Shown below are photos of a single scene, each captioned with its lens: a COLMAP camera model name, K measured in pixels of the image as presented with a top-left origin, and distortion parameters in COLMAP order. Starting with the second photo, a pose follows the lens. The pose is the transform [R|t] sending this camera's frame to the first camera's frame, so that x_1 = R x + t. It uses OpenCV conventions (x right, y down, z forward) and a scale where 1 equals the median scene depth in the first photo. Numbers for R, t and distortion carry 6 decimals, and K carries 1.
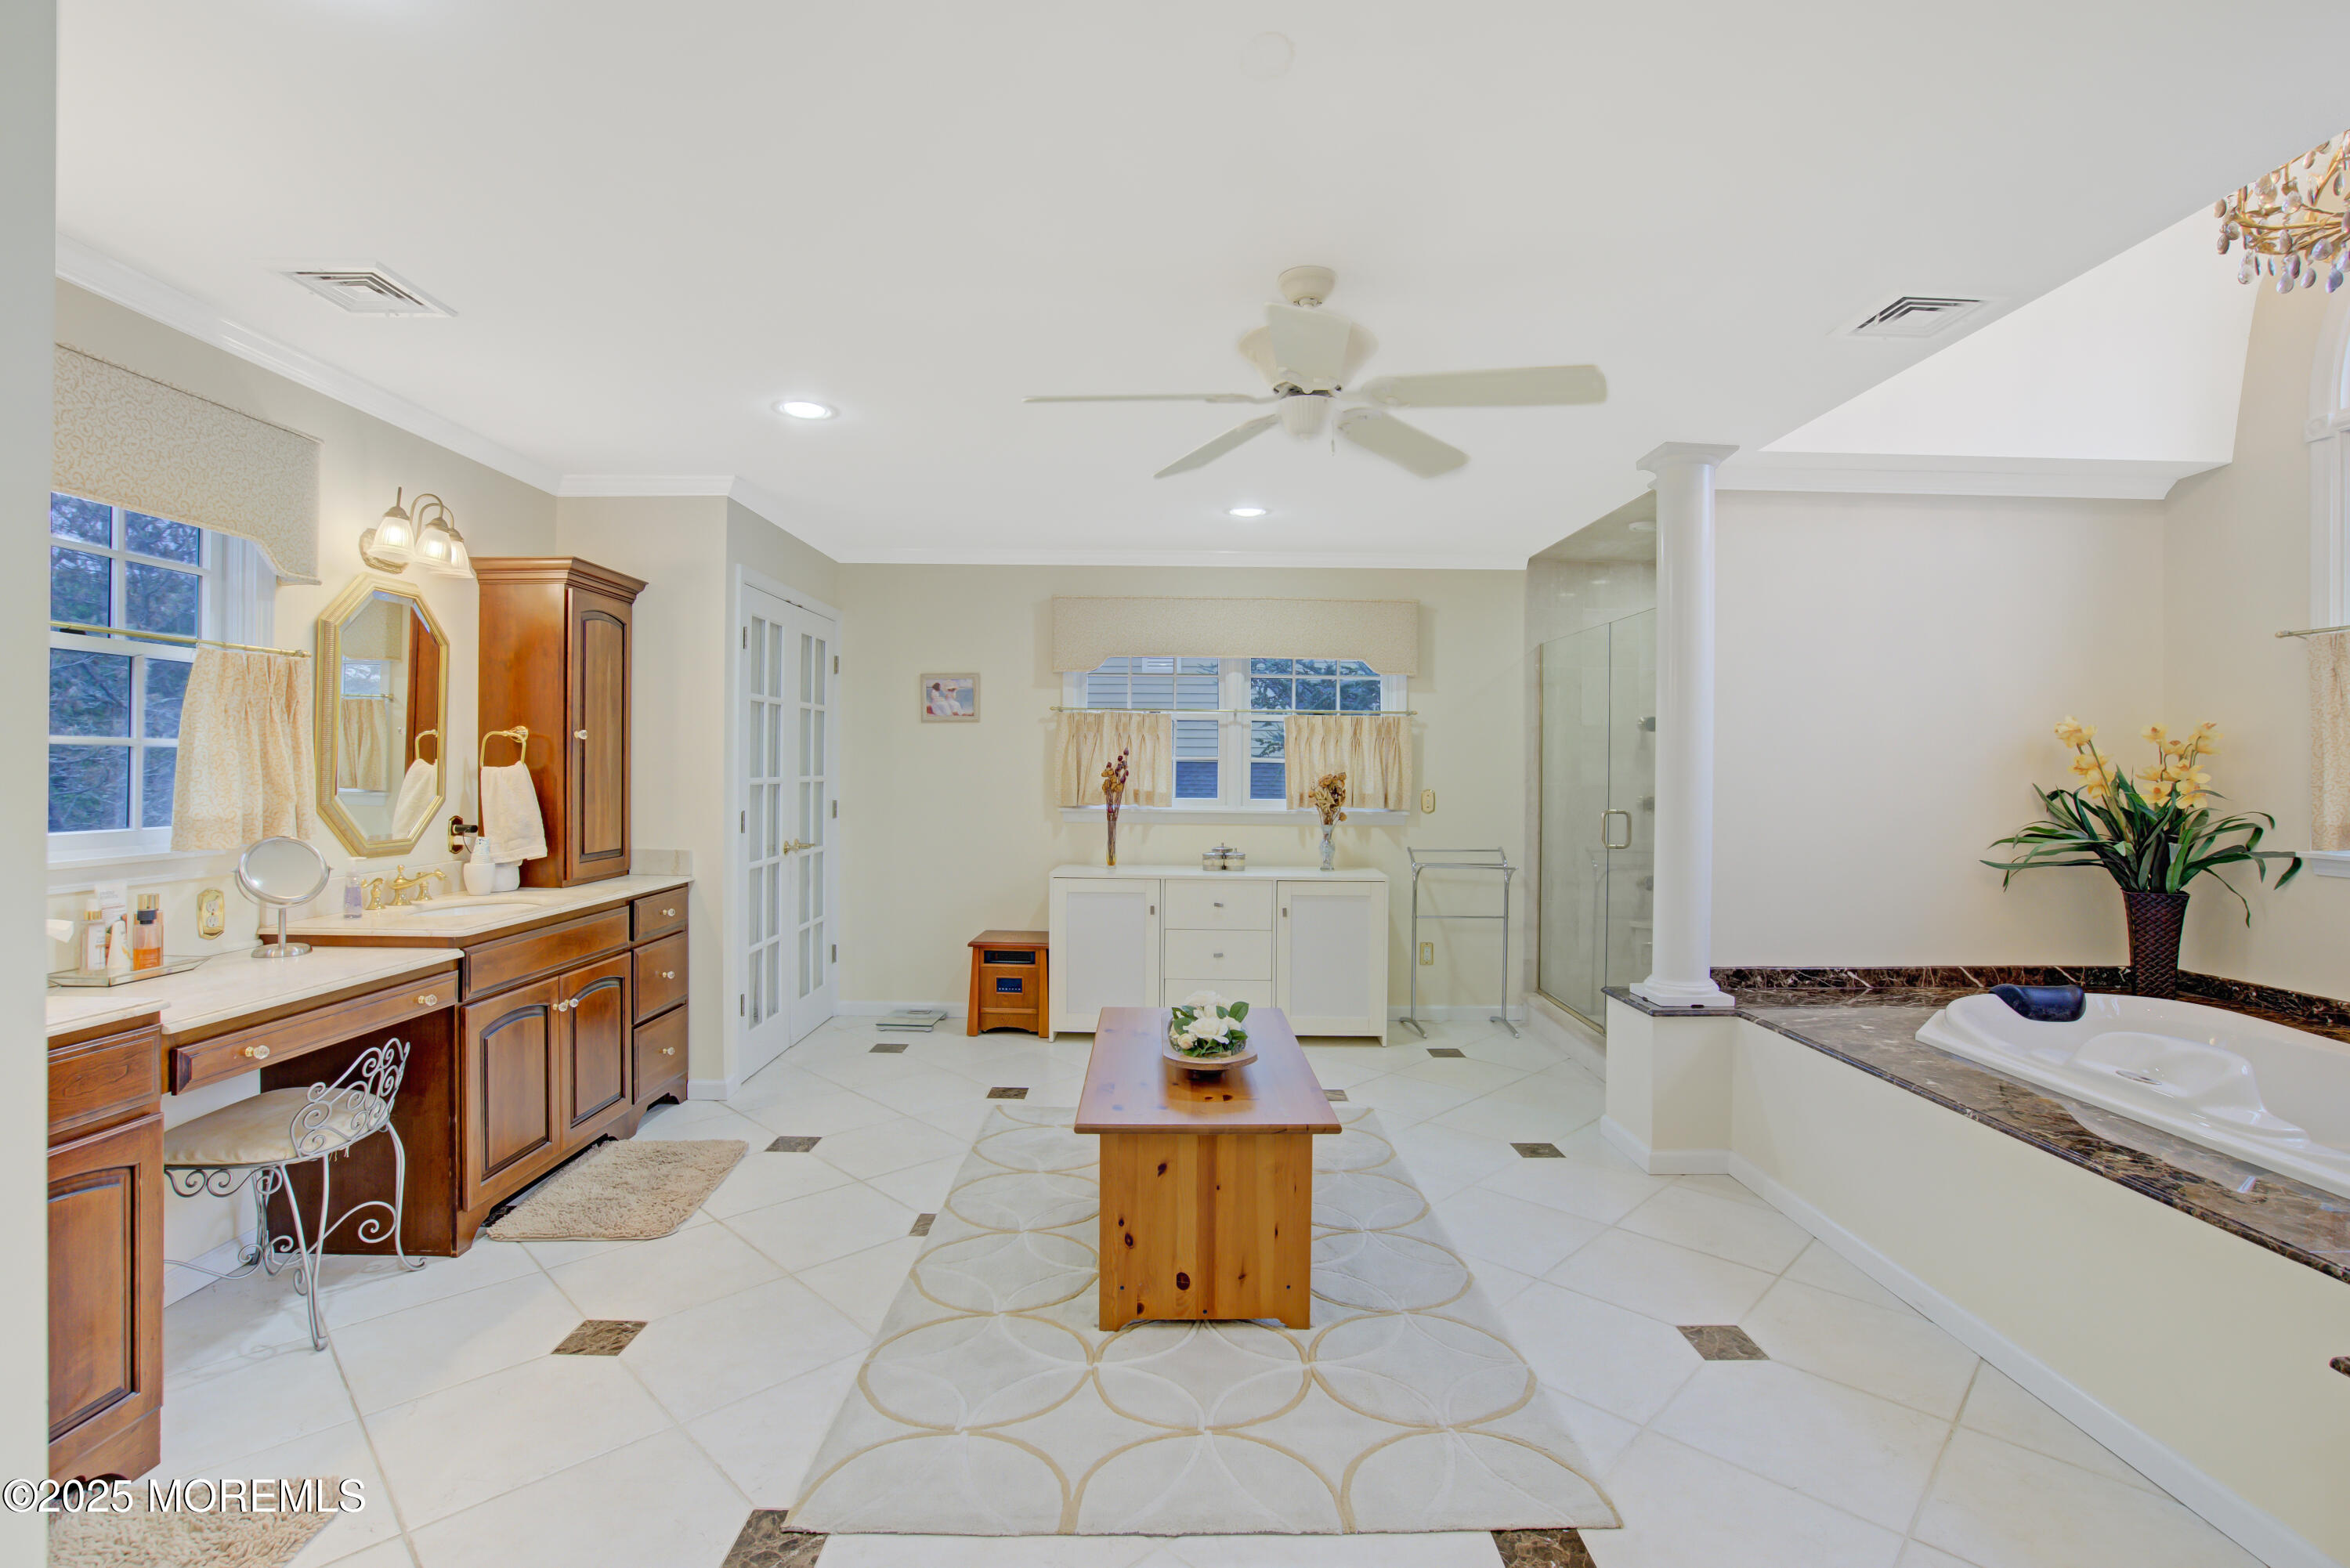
lens RADIAL K [[1094.8, 0, 1185.4], [0, 1094.8, 766.8], [0, 0, 1]] dist [-0.060441, 0.024465]
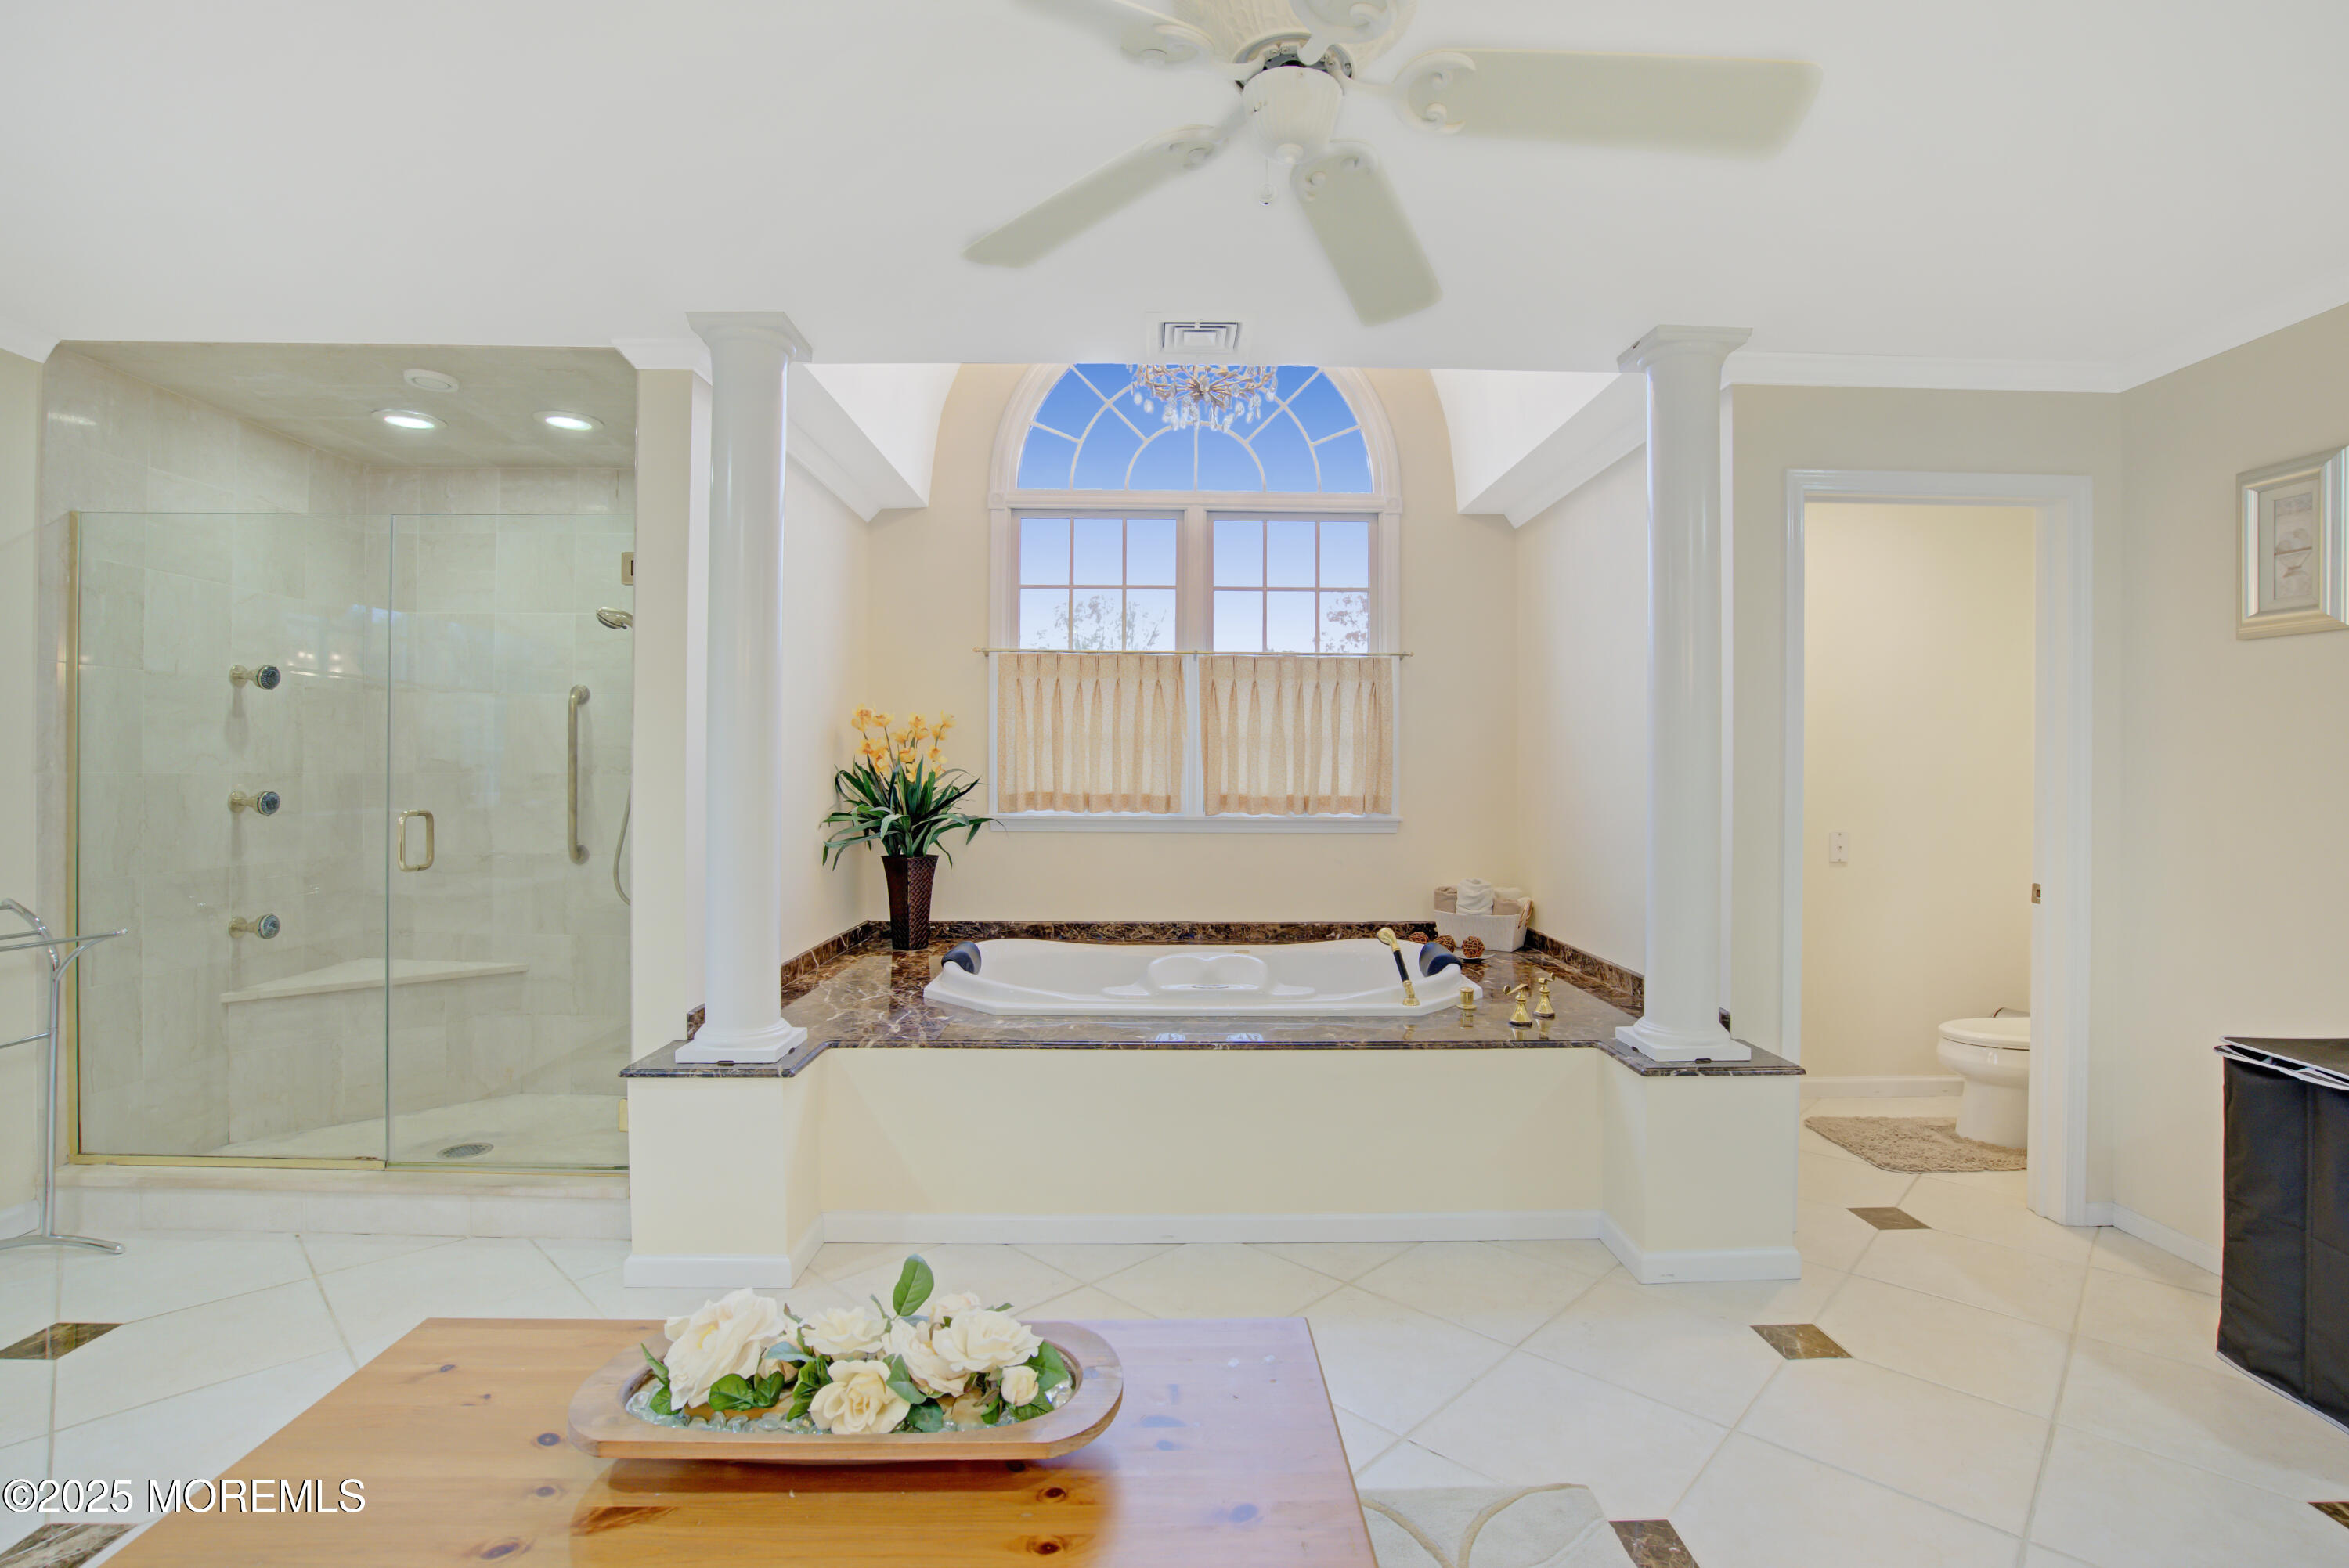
lens RADIAL K [[1097.0, 0, 1183.5], [0, 1097.0, 772.4], [0, 0, 1]] dist [-0.054098, 0.018944]
pose [[-0.005054, -0.009021, 0.999947, -0.228428], [-0.004770, 0.999948, 0.008997, 0.009296], [-0.999976, -0.004725, -0.005096, 0.531906]]
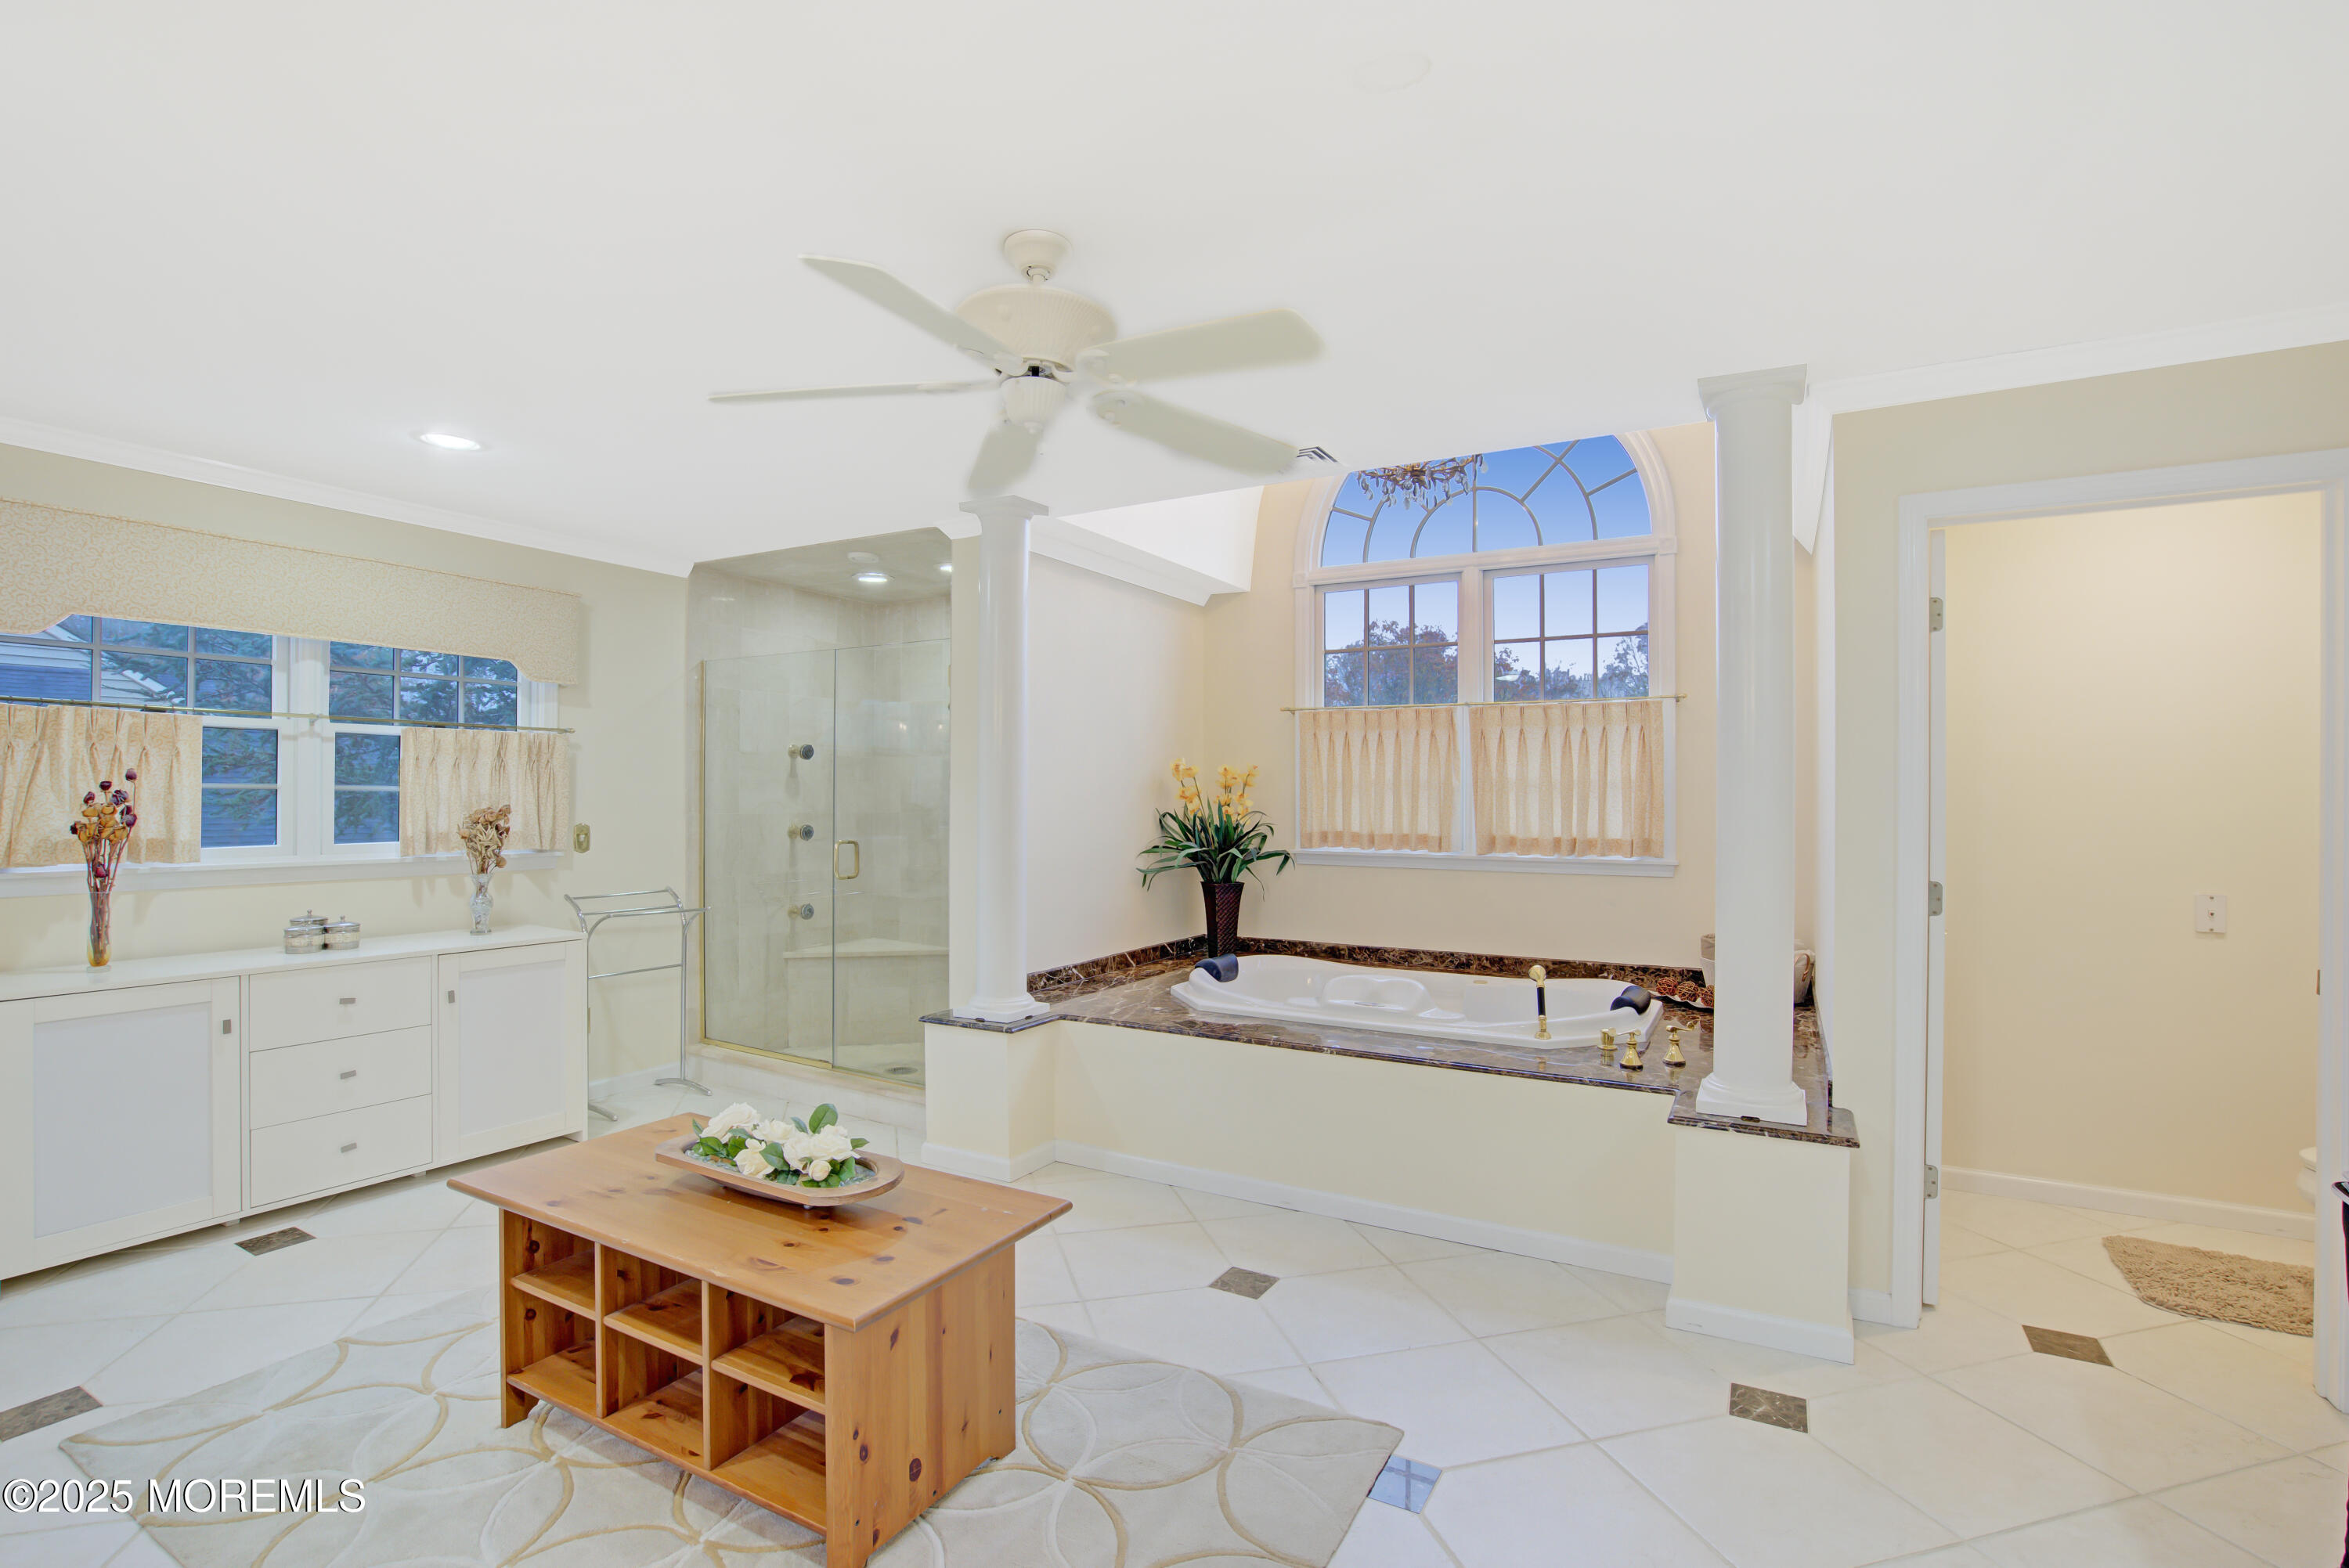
lens RADIAL K [[1084.1, 0, 1178.2], [0, 1084.1, 795.5], [0, 0, 1]] dist [-0.061902, 0.025788]
pose [[0.506487, -0.004595, 0.862235, -0.287241], [0.000123, 0.999986, 0.005257, -0.005773], [-0.862248, -0.002556, 0.506481, 0.233775]]
